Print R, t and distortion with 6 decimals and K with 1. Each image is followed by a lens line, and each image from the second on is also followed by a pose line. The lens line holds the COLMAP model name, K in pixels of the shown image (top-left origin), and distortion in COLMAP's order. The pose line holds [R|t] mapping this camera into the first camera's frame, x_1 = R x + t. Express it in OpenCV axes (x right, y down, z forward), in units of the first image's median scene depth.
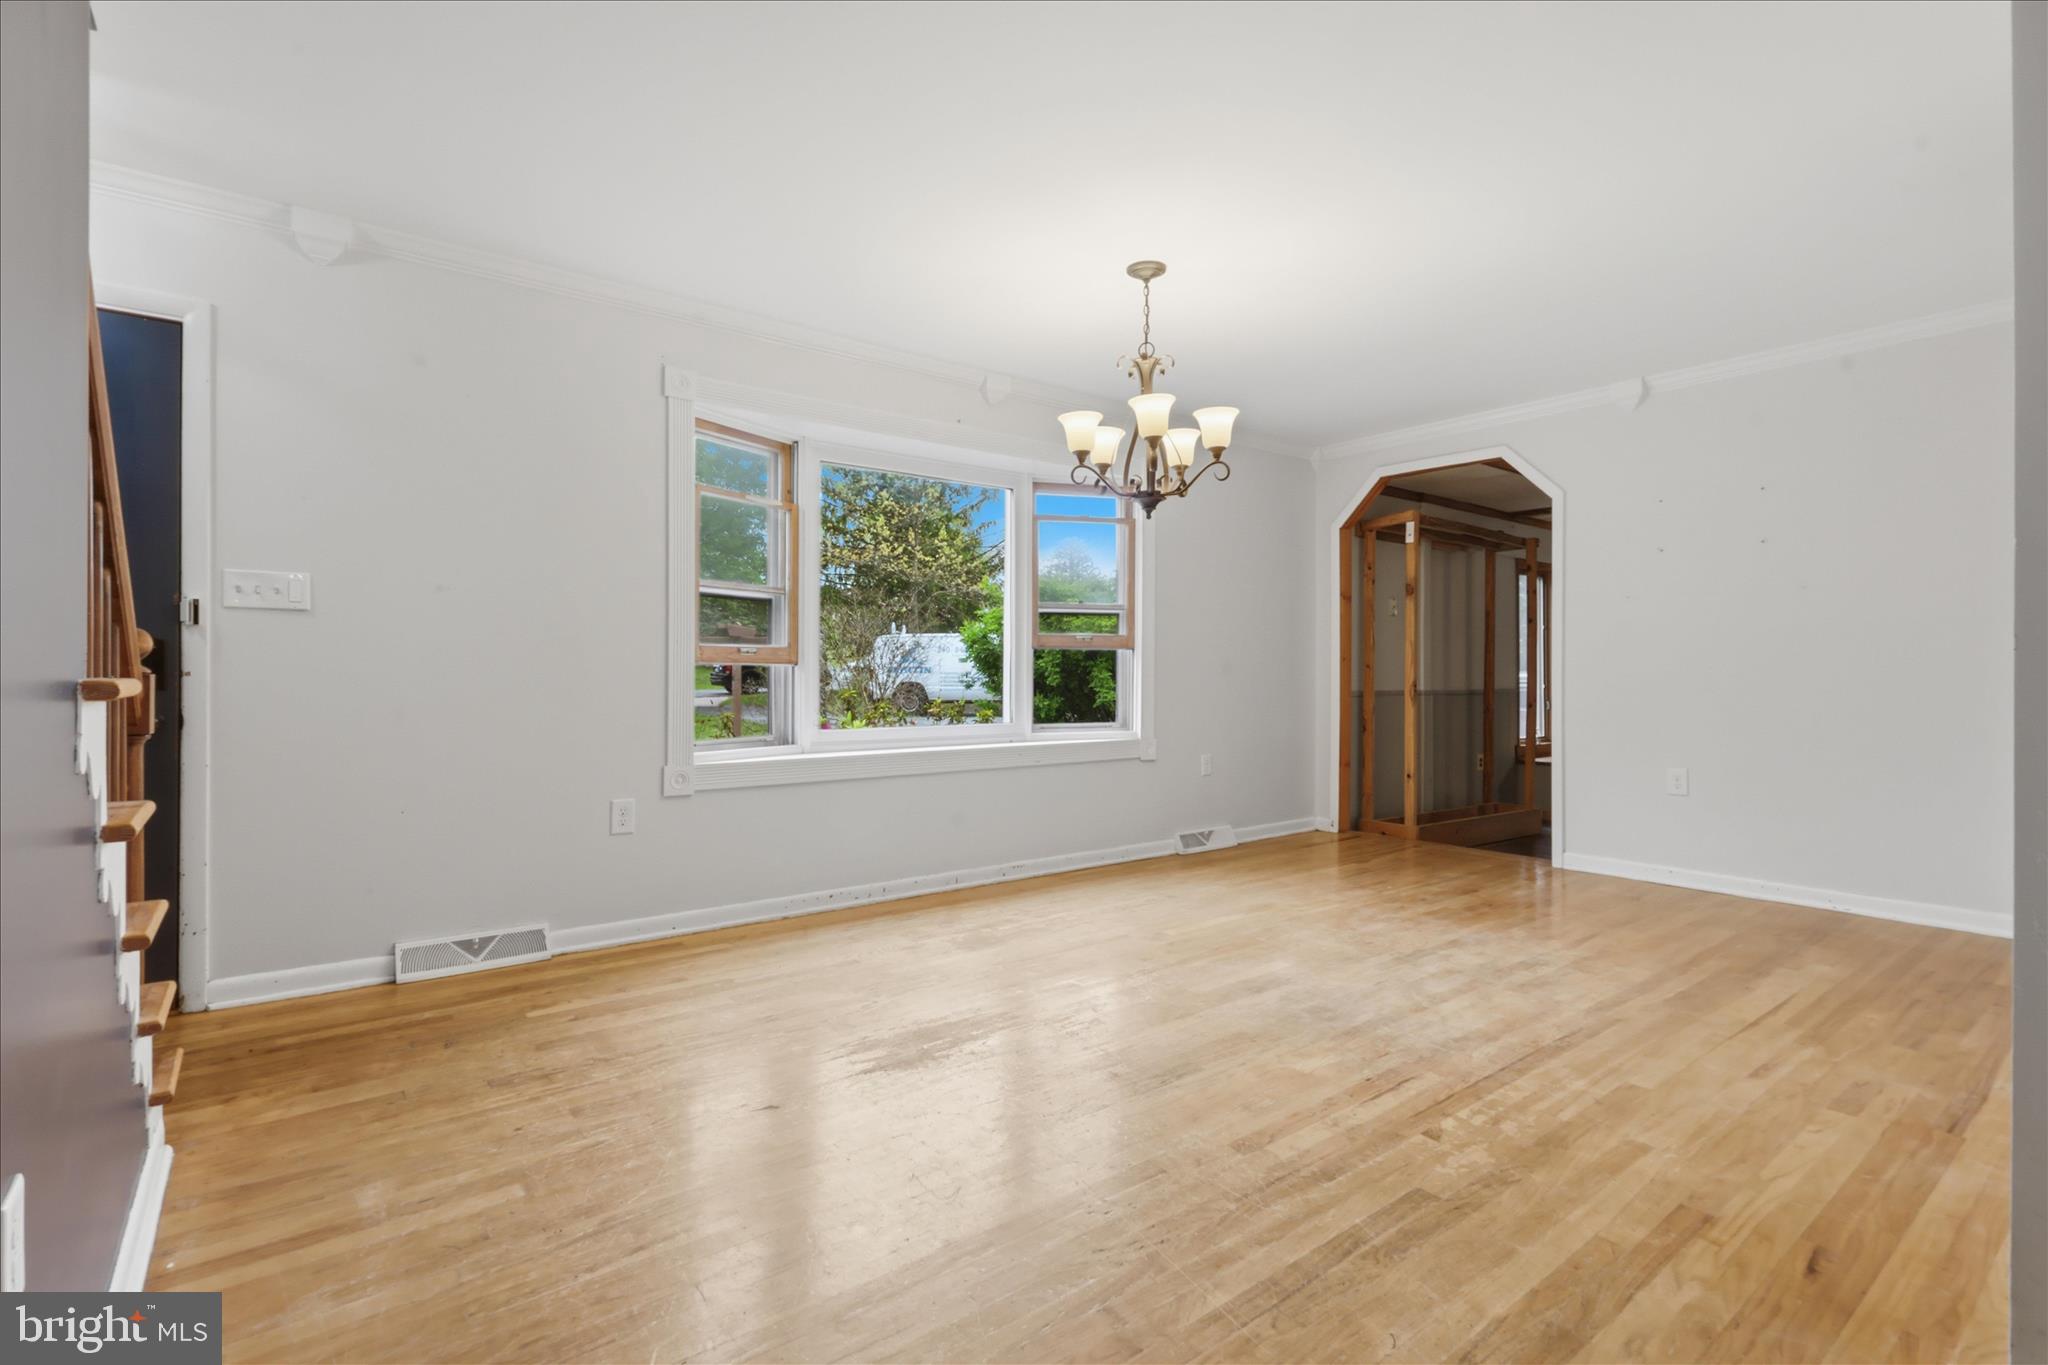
lens RADIAL K [[955.6, 0, 1013.1], [0, 955.6, 675.4], [0, 0, 1]] dist [-0.002625, 0.001268]
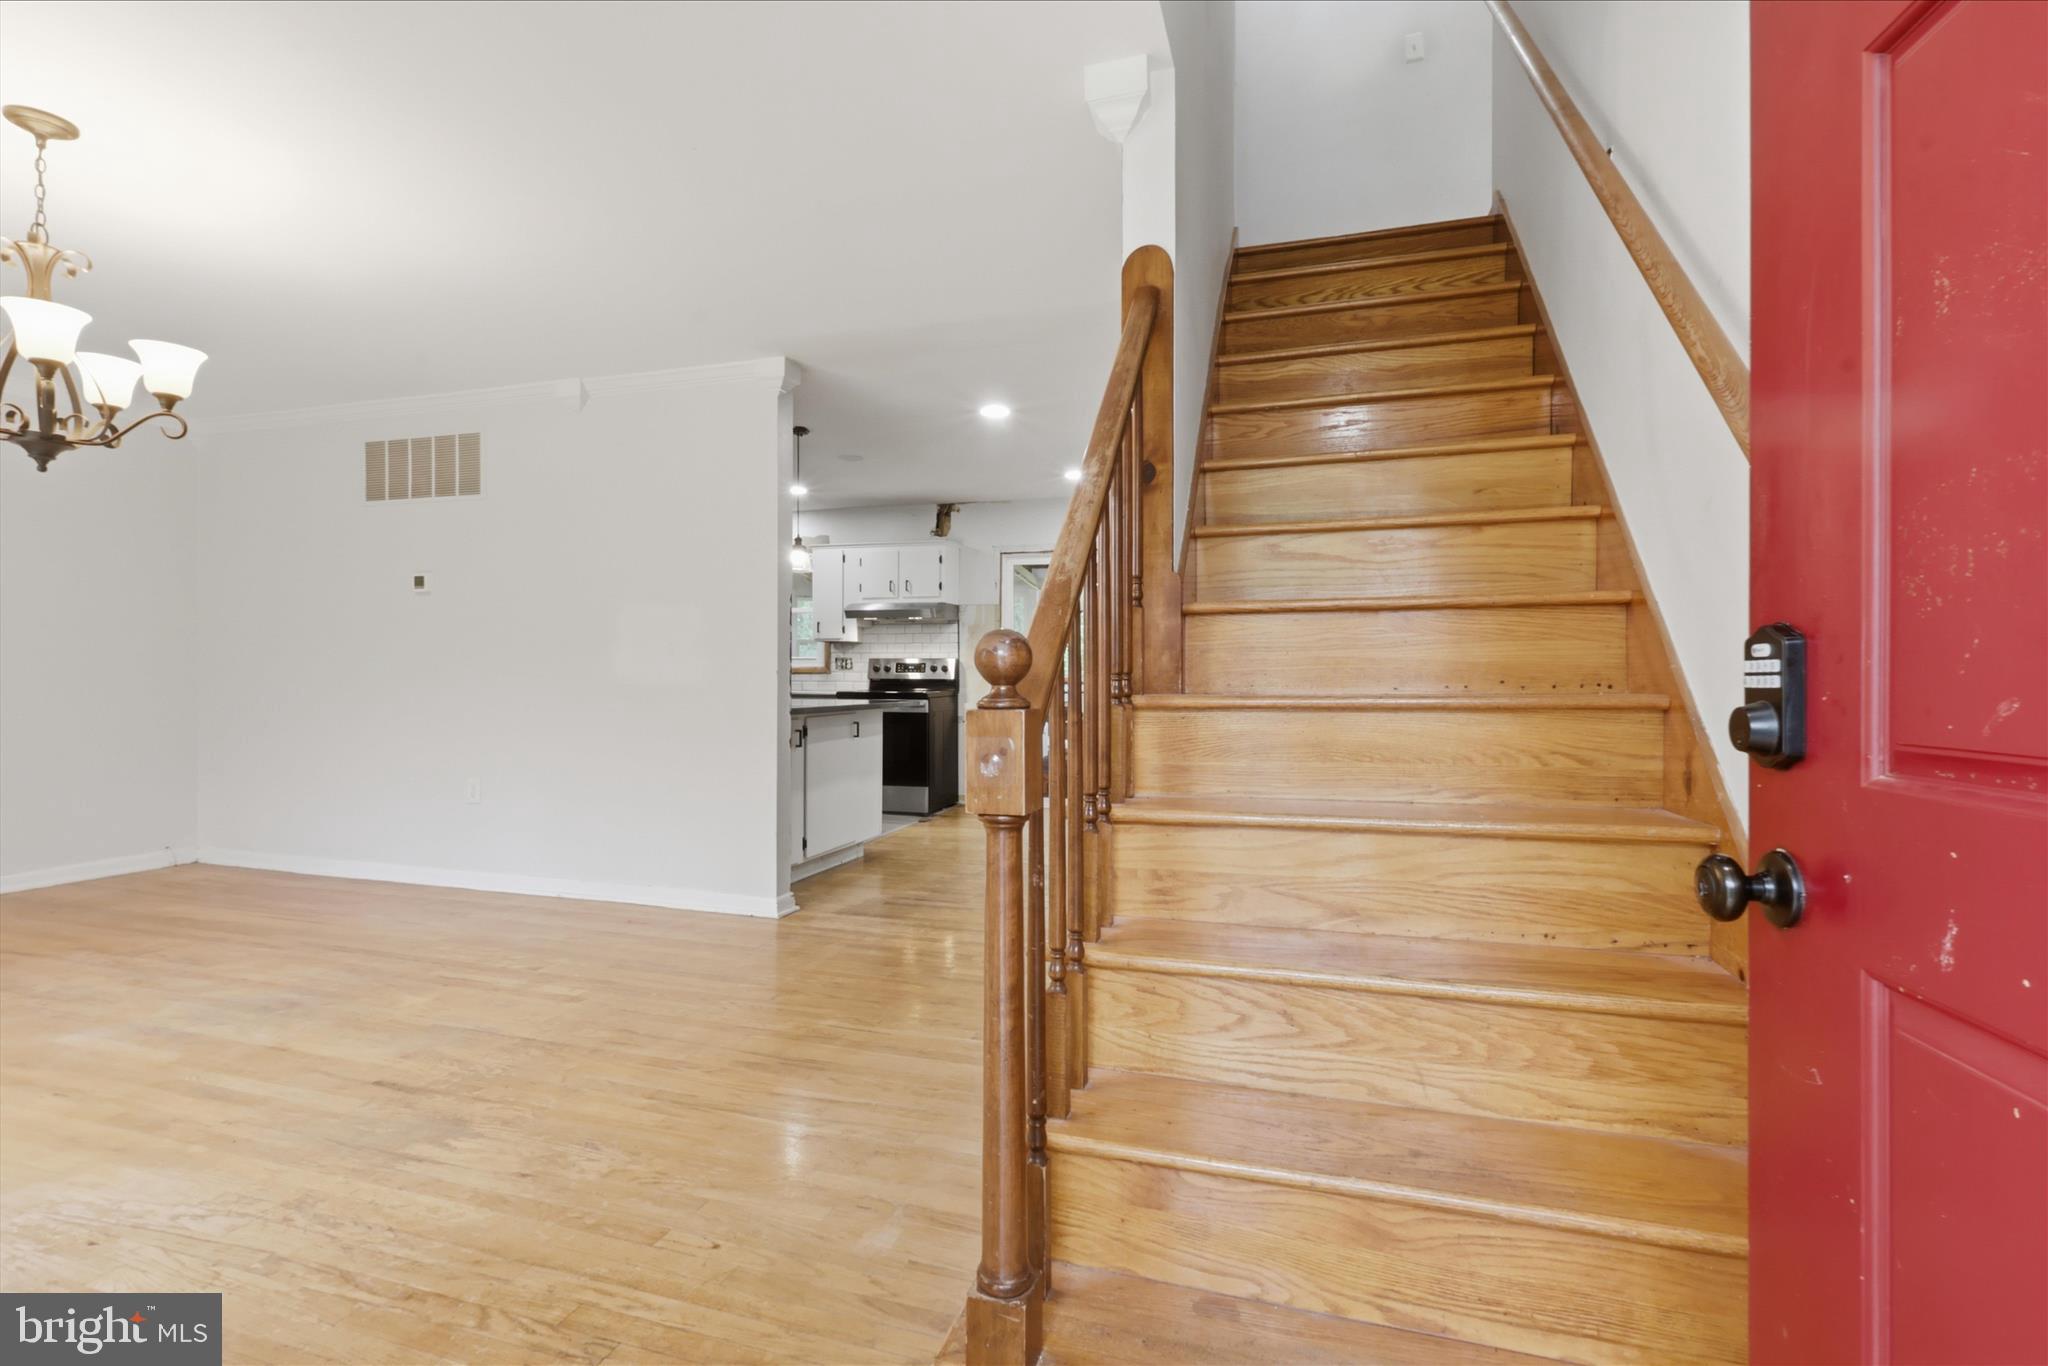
lens RADIAL K [[957.9, 0, 1017.3], [0, 957.9, 679.8], [0, 0, 1]] dist [-0.002464, 0.000064]
pose [[-0.578650, -0.006221, 0.815552, -1.030491], [-0.001831, 0.999978, 0.006329, -0.013614], [-0.815574, 0.002169, -0.578649, 0.974738]]
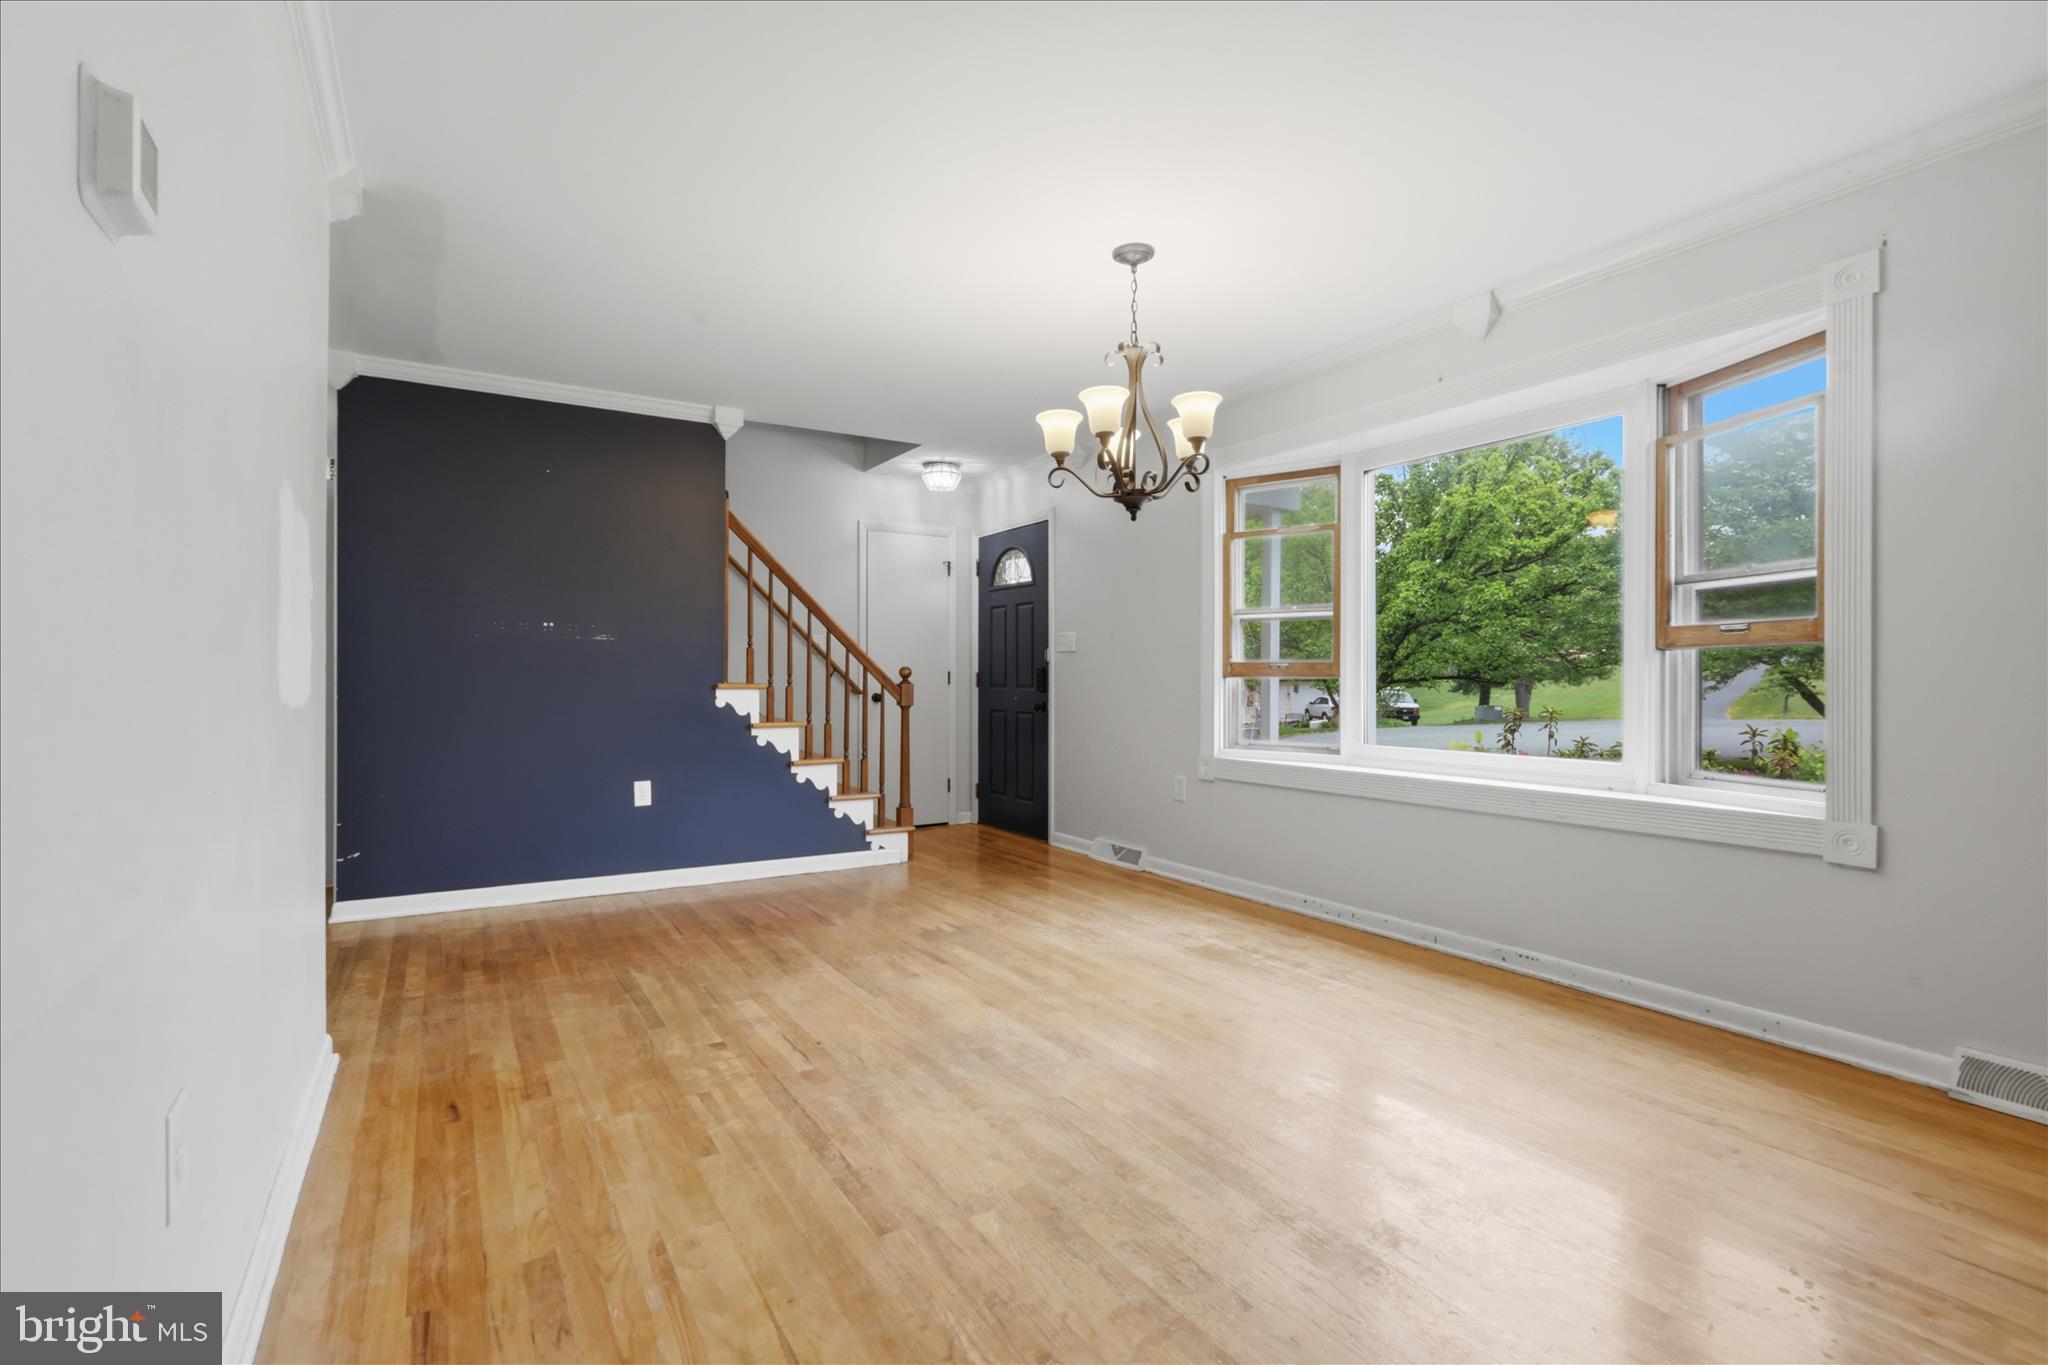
lens RADIAL K [[955.6, 0, 1013.1], [0, 955.6, 675.4], [0, 0, 1]] dist [-0.002625, 0.001268]
pose [[-0.109790, -0.006910, -0.993931, 1.277962], [-0.007662, 0.999952, -0.006105, -0.005812], [0.993925, 0.006945, -0.109838, 1.172298]]
